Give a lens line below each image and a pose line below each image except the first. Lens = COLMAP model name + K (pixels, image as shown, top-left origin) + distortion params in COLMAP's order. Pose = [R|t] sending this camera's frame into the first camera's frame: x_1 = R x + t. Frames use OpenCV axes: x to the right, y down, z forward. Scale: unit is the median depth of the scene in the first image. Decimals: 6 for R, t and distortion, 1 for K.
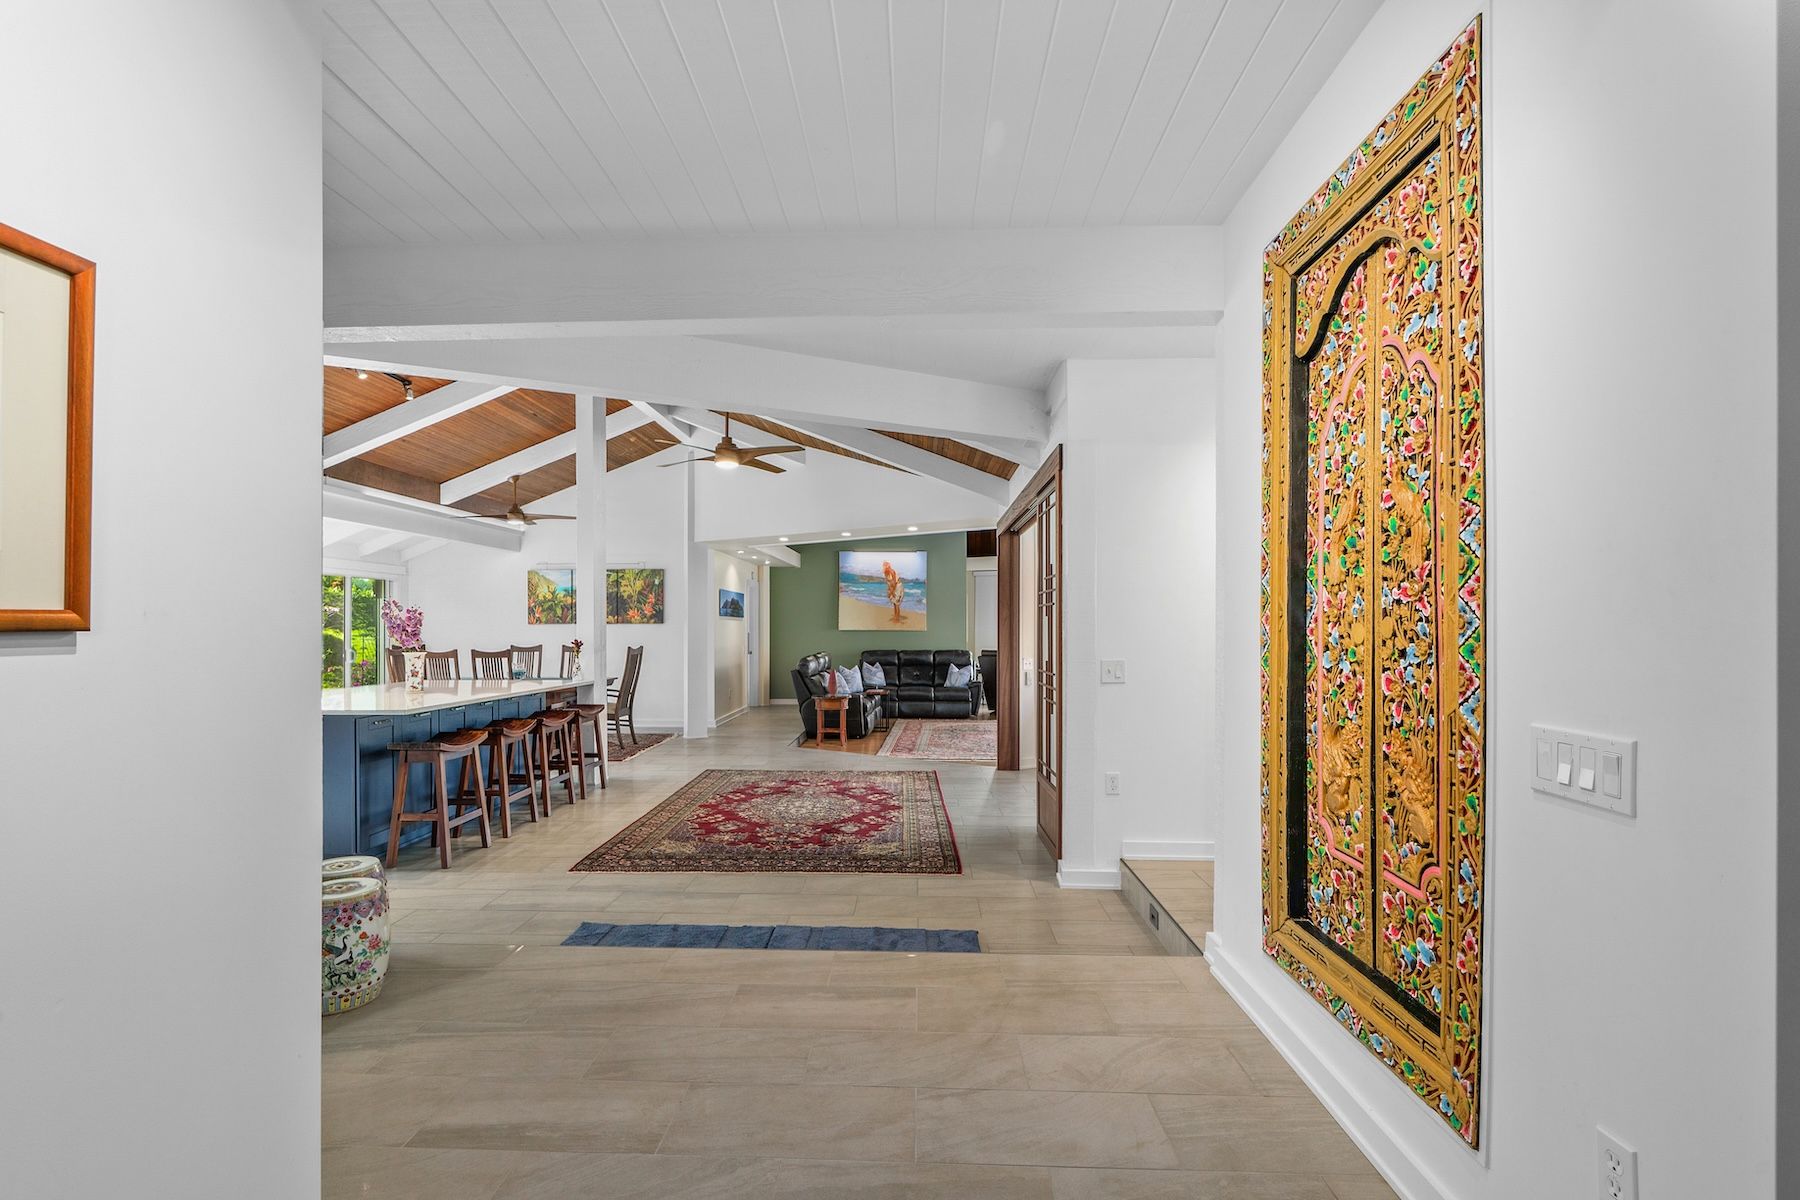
lens RADIAL K [[820.4, 0, 873.4], [0, 820.4, 617.3], [0, 0, 1]] dist [-0.001487, 0.002261]
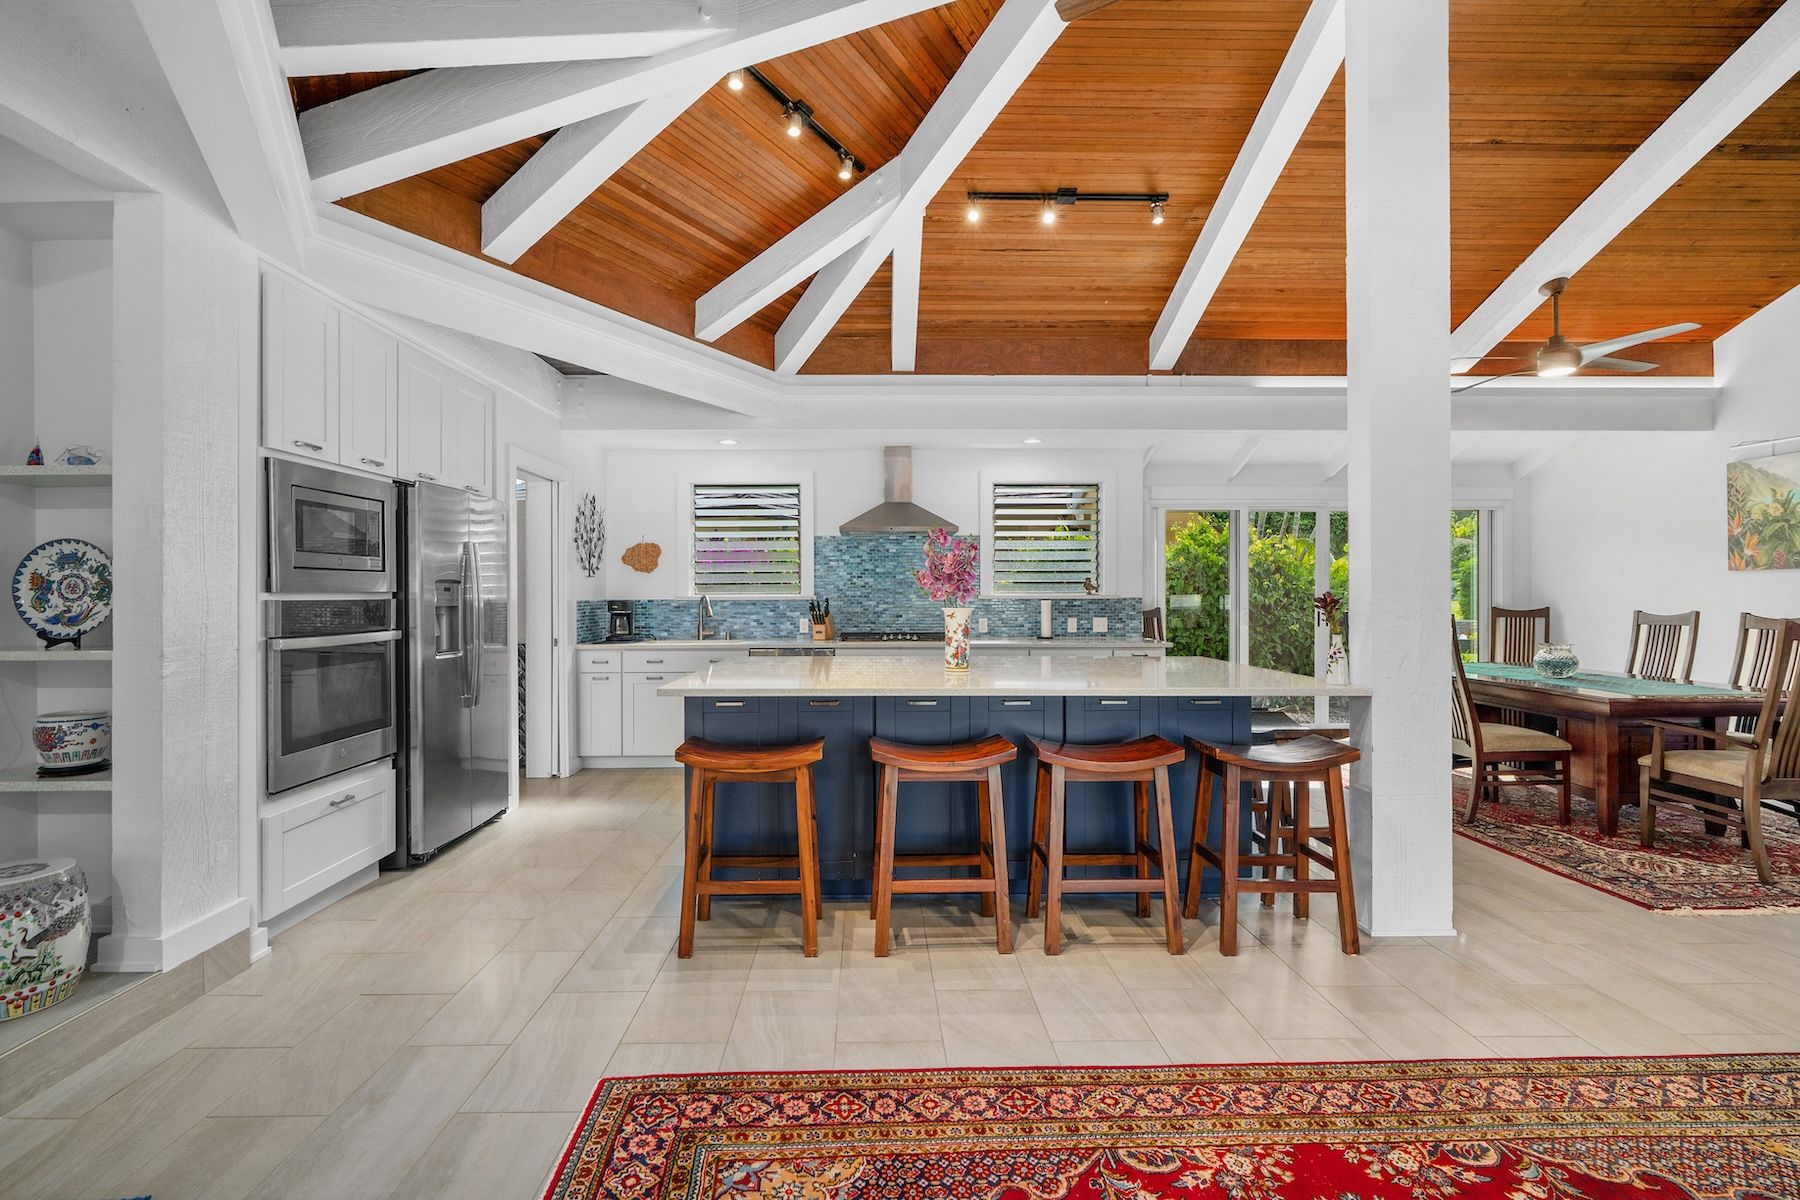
lens RADIAL K [[820.4, 0, 893.0], [0, 820.4, 589.4], [0, 0, 1]] dist [-0.001487, 0.002261]
pose [[0.077276, -0.001042, -0.997009, 0.042753], [0.010424, 0.999946, -0.000237, 0.015338], [0.996955, -0.010374, 0.077282, 0.478561]]
